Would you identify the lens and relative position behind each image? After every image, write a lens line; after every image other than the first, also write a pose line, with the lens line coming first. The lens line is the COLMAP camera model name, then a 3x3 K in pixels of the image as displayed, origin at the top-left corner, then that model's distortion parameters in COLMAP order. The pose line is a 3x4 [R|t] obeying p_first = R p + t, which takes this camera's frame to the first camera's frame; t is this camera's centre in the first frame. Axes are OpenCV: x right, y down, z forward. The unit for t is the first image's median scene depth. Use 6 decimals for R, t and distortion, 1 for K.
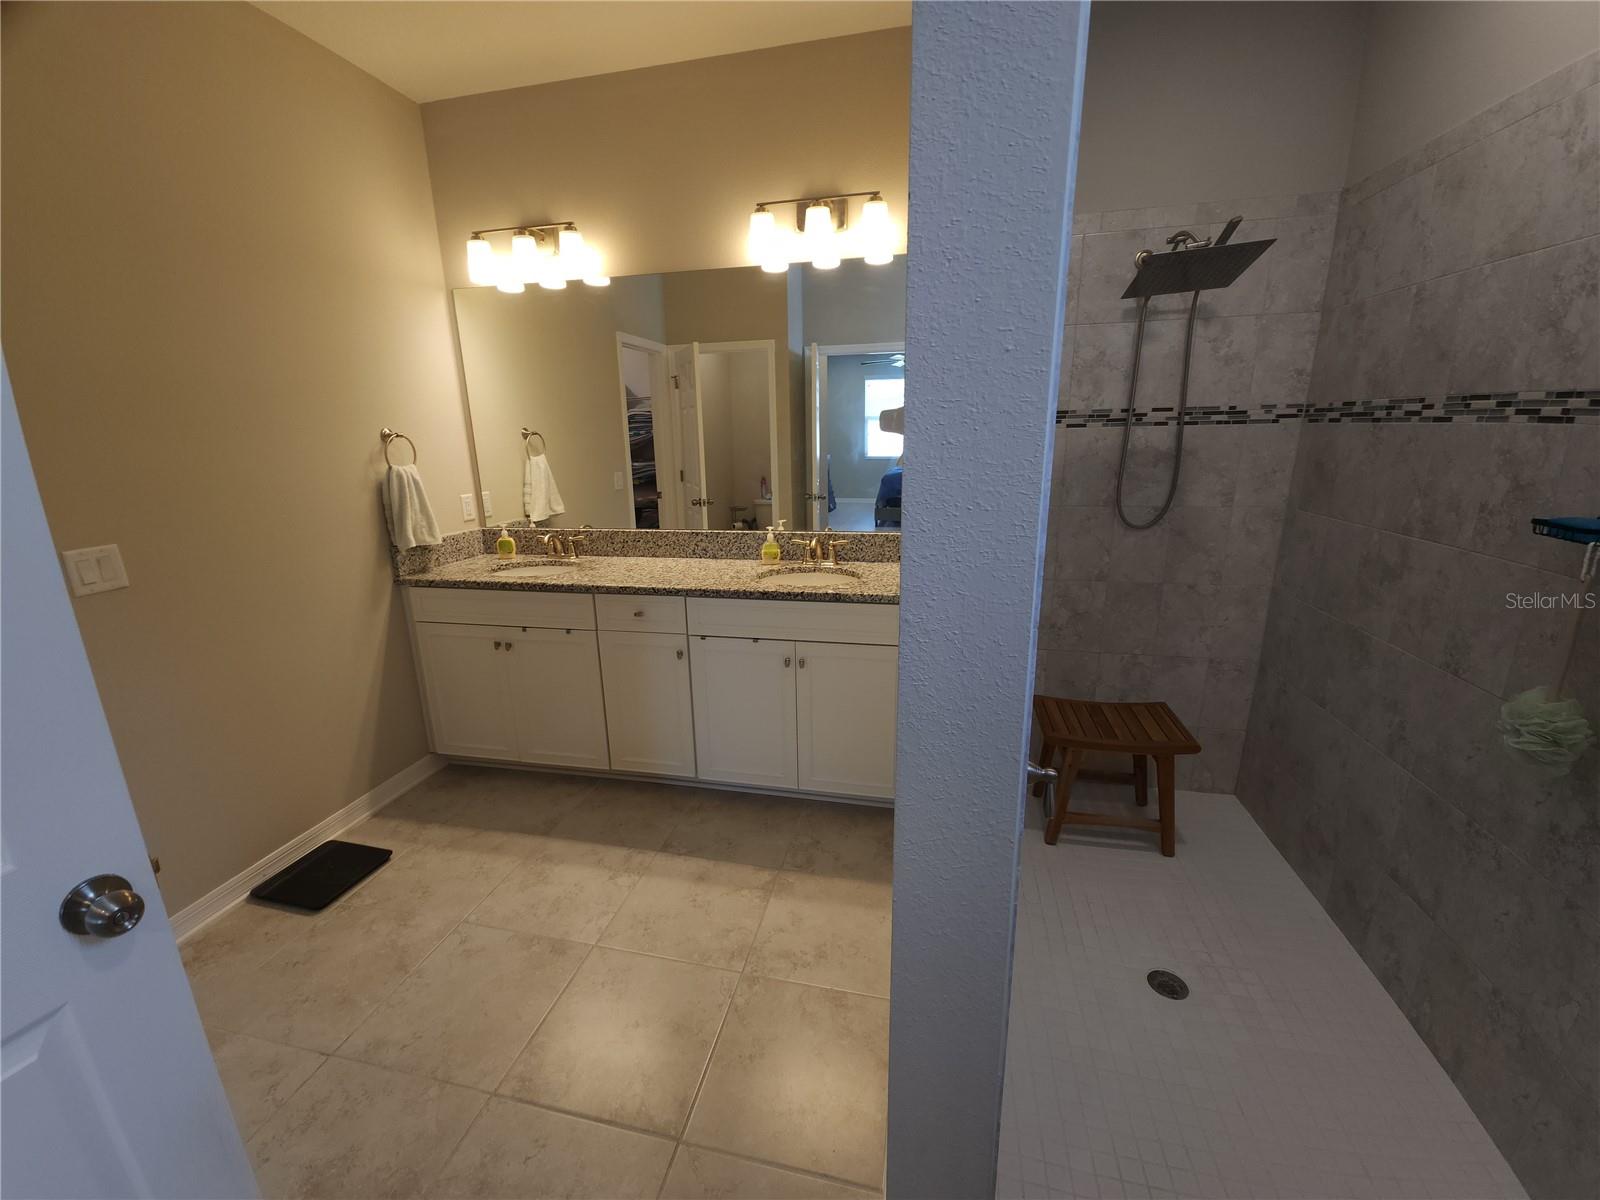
lens RADIAL K [[654.4, 0, 784.0], [0, 654.4, 600.4], [0, 0, 1]] dist [0.009542, -0.005652]
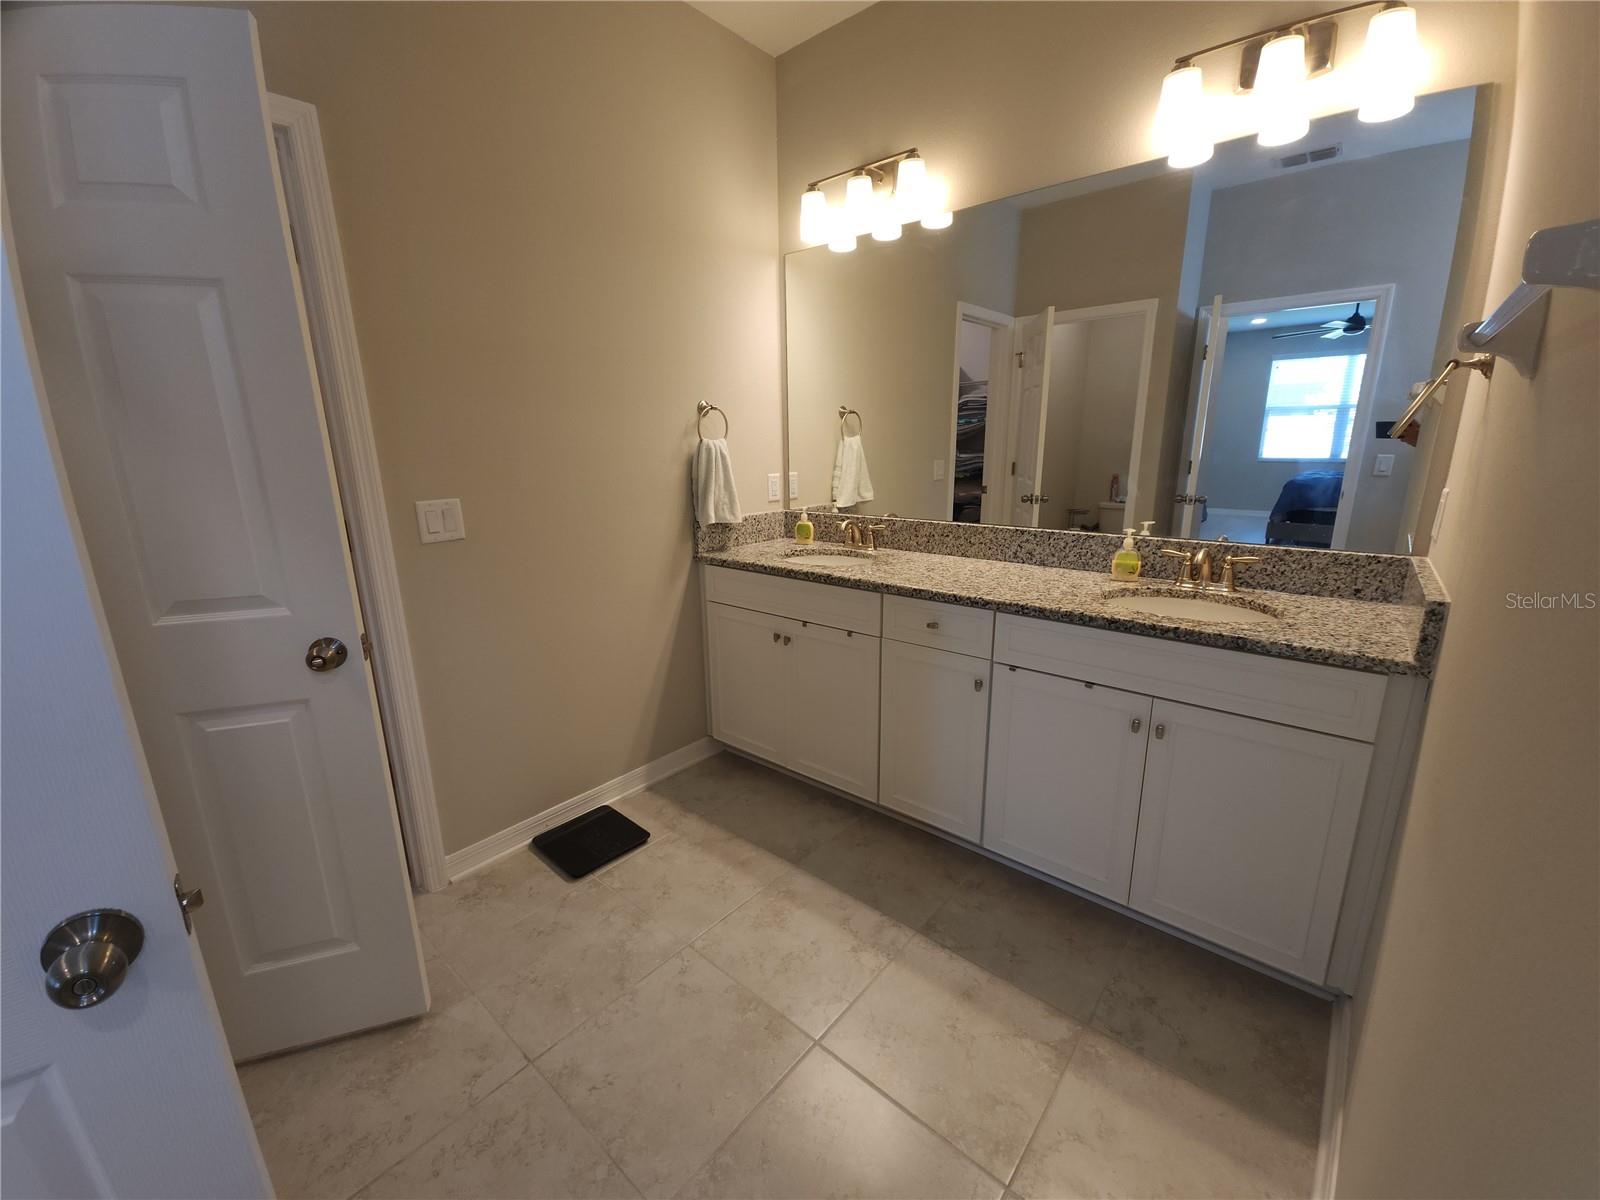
lens RADIAL K [[654.4, 0, 791.0], [0, 654.4, 602.1], [0, 0, 1]] dist [0.009542, -0.005652]
pose [[0.888366, 0.120021, -0.443171, -0.026691], [-0.120099, 0.992367, 0.028008, -0.009163], [0.443150, 0.028343, 0.895999, 0.220671]]
